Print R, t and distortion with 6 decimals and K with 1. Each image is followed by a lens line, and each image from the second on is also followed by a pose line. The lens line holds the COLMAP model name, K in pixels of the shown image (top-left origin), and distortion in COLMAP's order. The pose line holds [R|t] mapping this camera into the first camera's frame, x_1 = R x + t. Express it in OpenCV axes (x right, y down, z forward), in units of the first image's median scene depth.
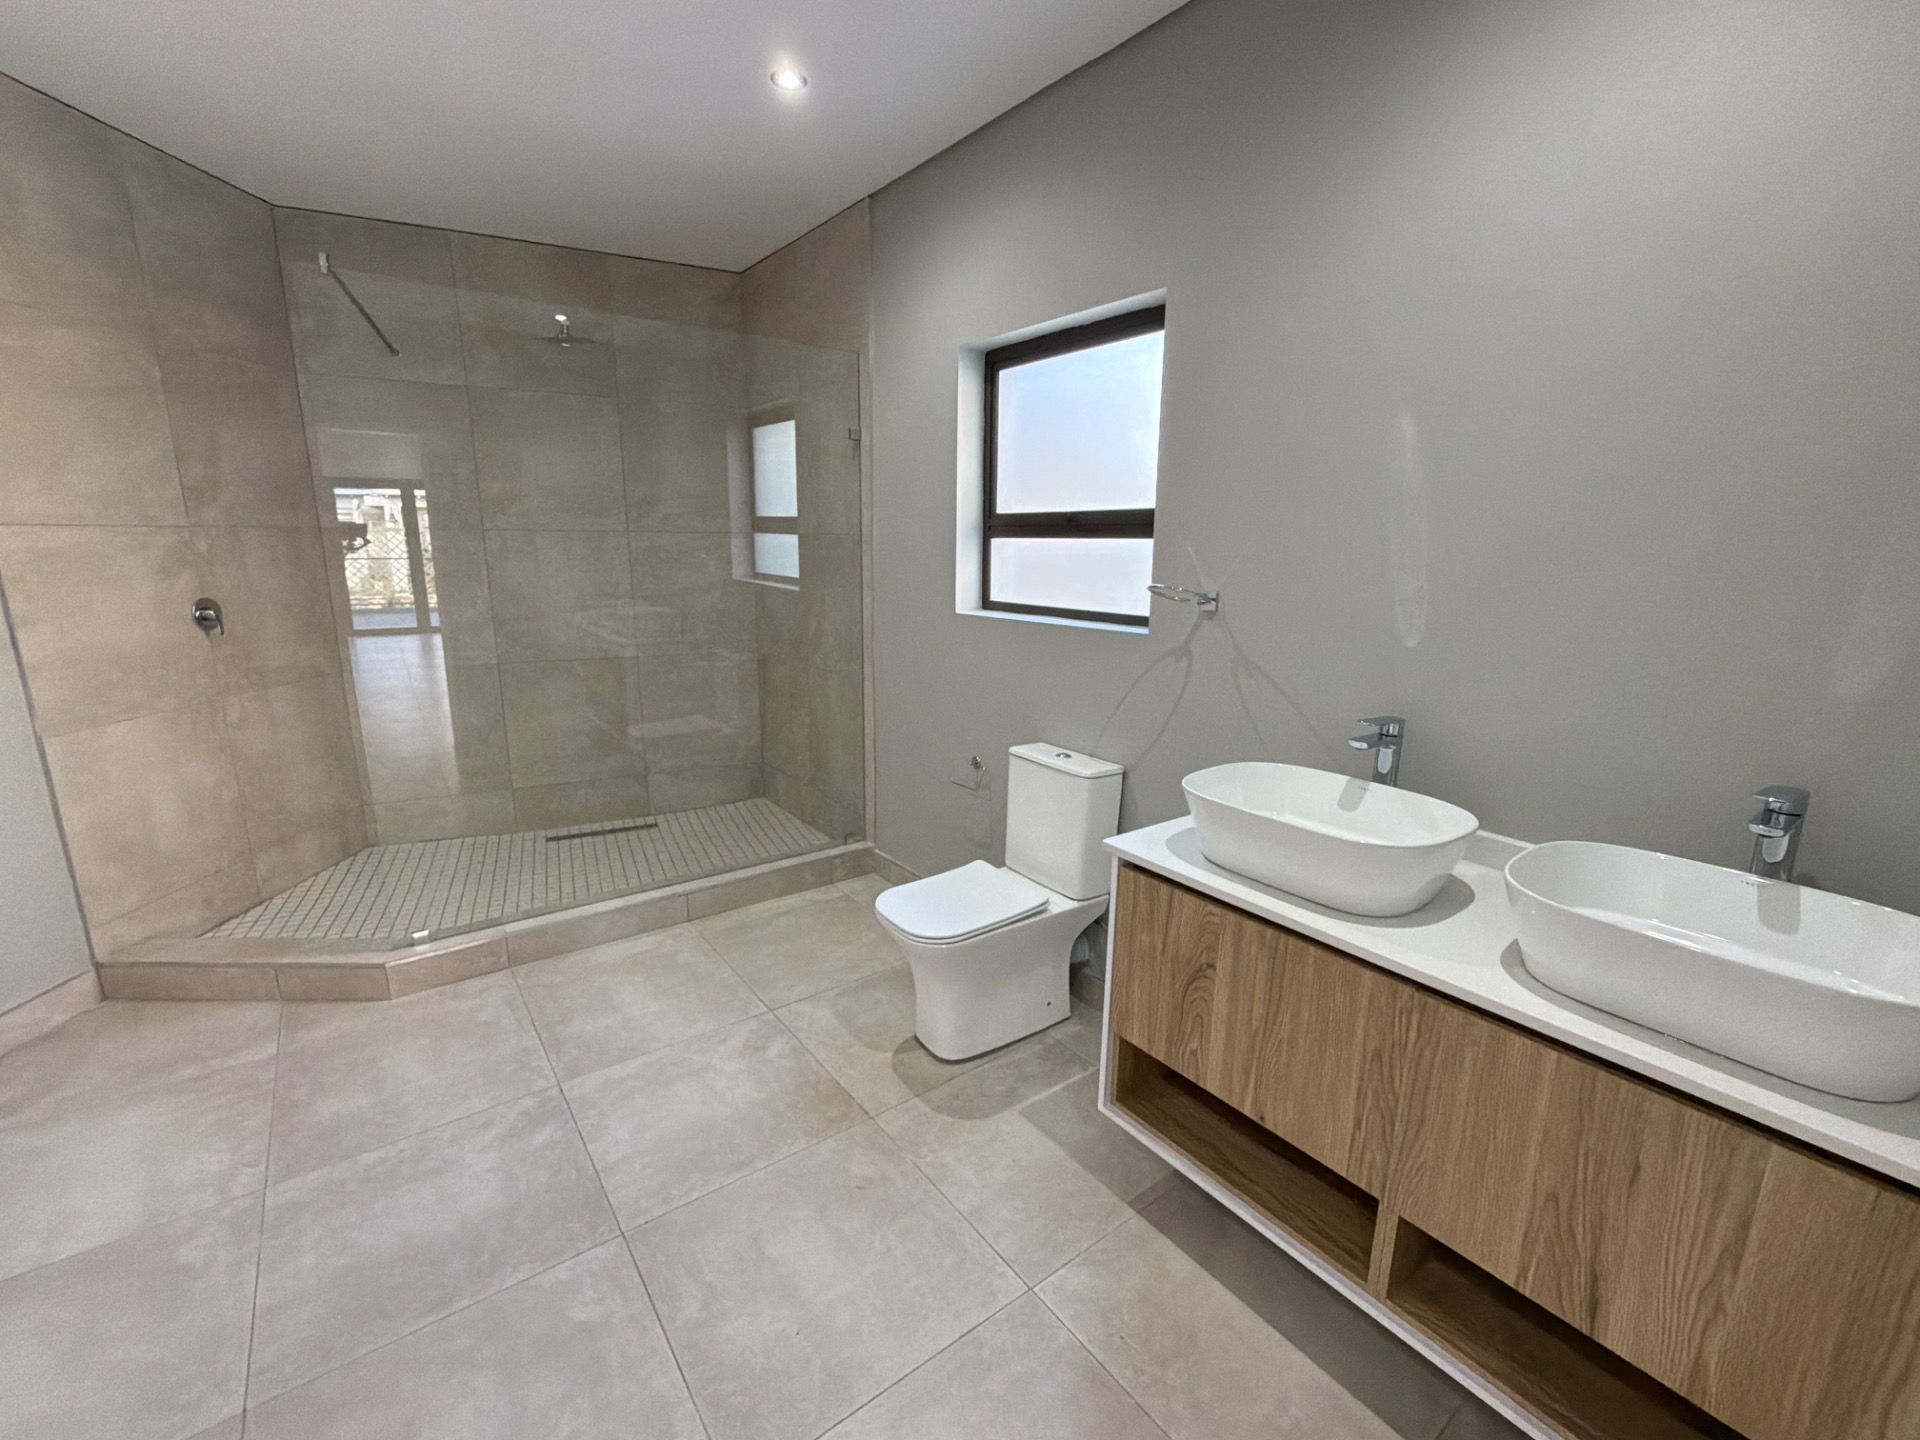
lens RADIAL K [[829.9, 0, 951.1], [0, 829.9, 724.3], [0, 0, 1]] dist [-0.011267, -0.001184]
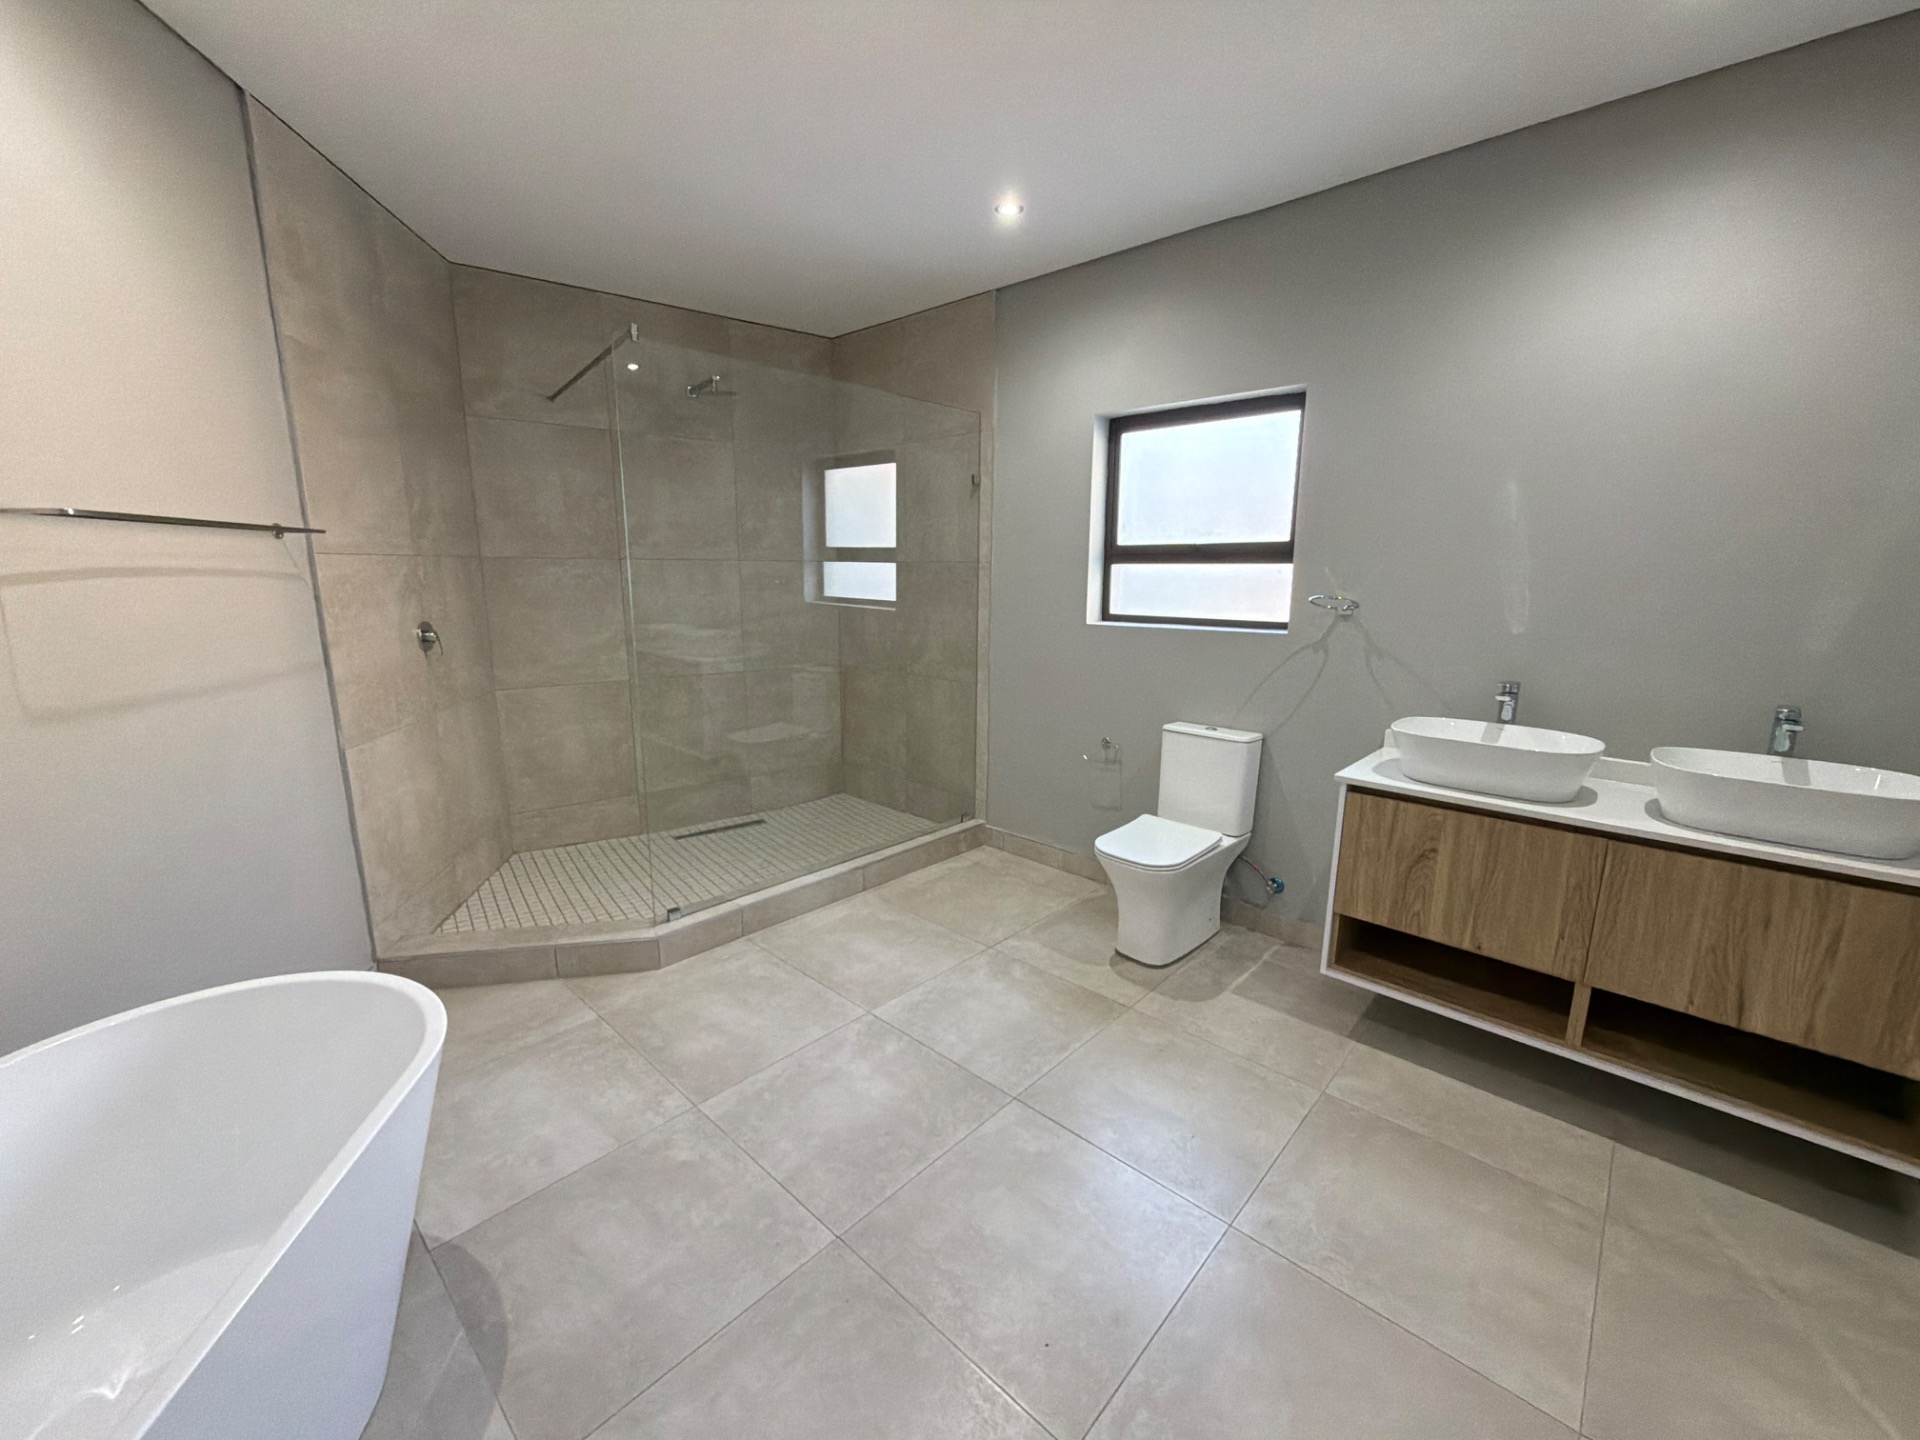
lens RADIAL K [[771.7, 0, 959.7], [0, 771.7, 723.7], [0, 0, 1]] dist [-0.011257, 0.000196]
pose [[0.984745, -0.039021, 0.169569, -0.444610], [0.042444, 0.998961, -0.016604, 0.031295], [-0.168745, 0.023548, 0.985378, -0.127592]]
